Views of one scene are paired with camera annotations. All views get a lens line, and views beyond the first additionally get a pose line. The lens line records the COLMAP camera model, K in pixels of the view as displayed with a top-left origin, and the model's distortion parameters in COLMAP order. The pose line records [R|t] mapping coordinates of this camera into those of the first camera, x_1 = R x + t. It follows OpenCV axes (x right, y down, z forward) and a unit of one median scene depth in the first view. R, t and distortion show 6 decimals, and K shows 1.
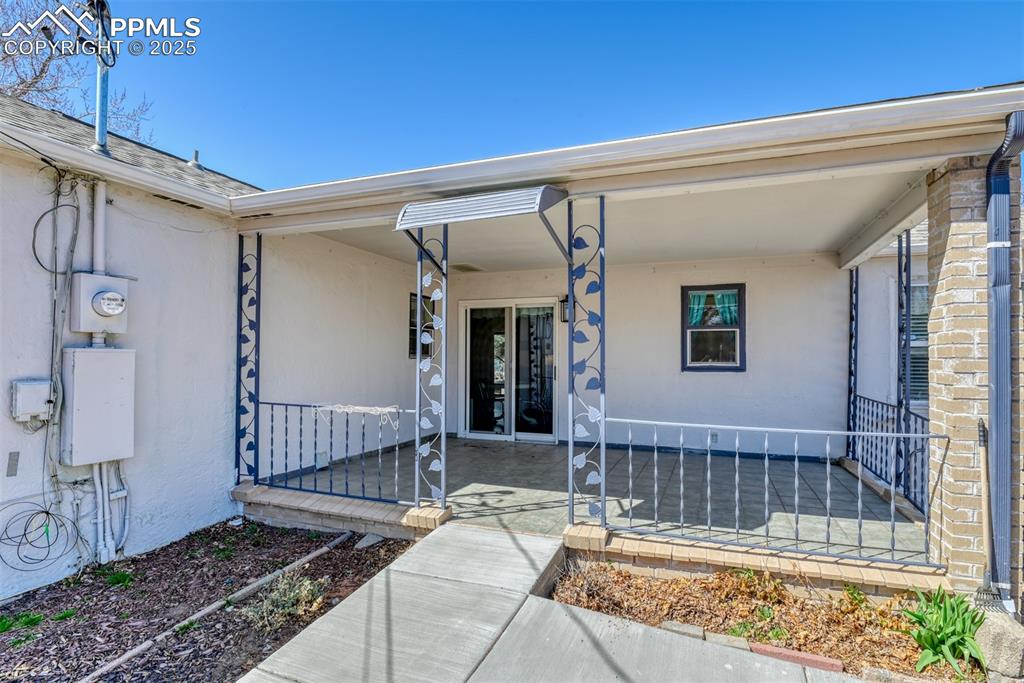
lens RADIAL K [[513.6, 0, 512.0], [0, 513.6, 341.5], [0, 0, 1]] dist [-0.021562, 0.000356]
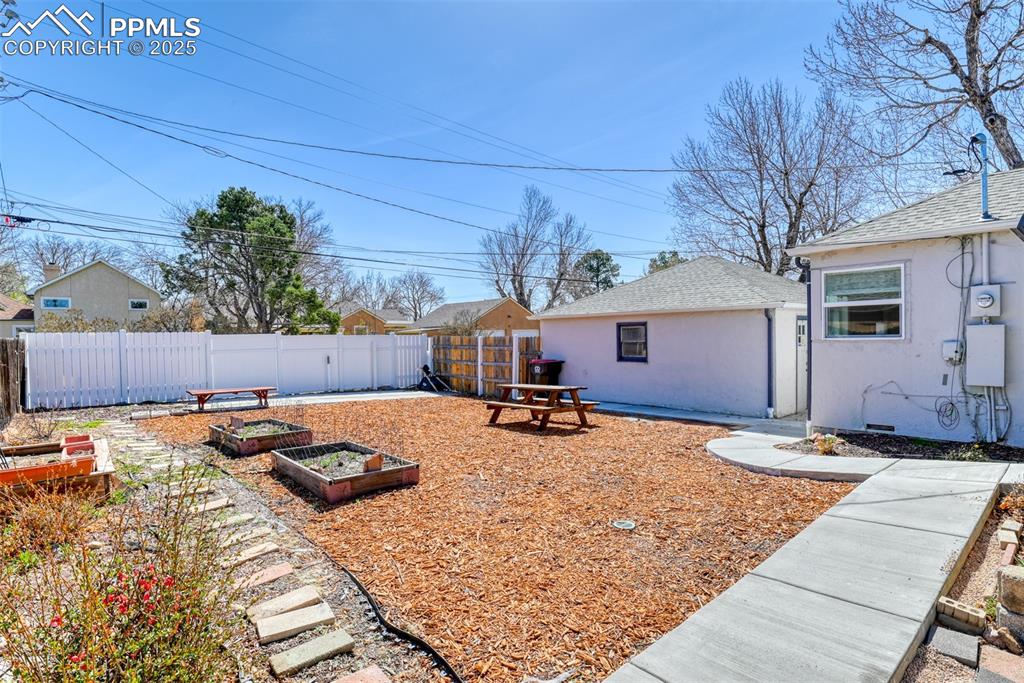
lens RADIAL K [[513.6, 0, 512.0], [0, 513.6, 341.5], [0, 0, 1]] dist [-0.021562, 0.000356]
pose [[-0.422346, 0.003529, -0.906428, 1.597956], [0.032417, 0.999412, -0.011213, 0.038777], [0.905855, -0.034119, -0.422211, 0.206955]]
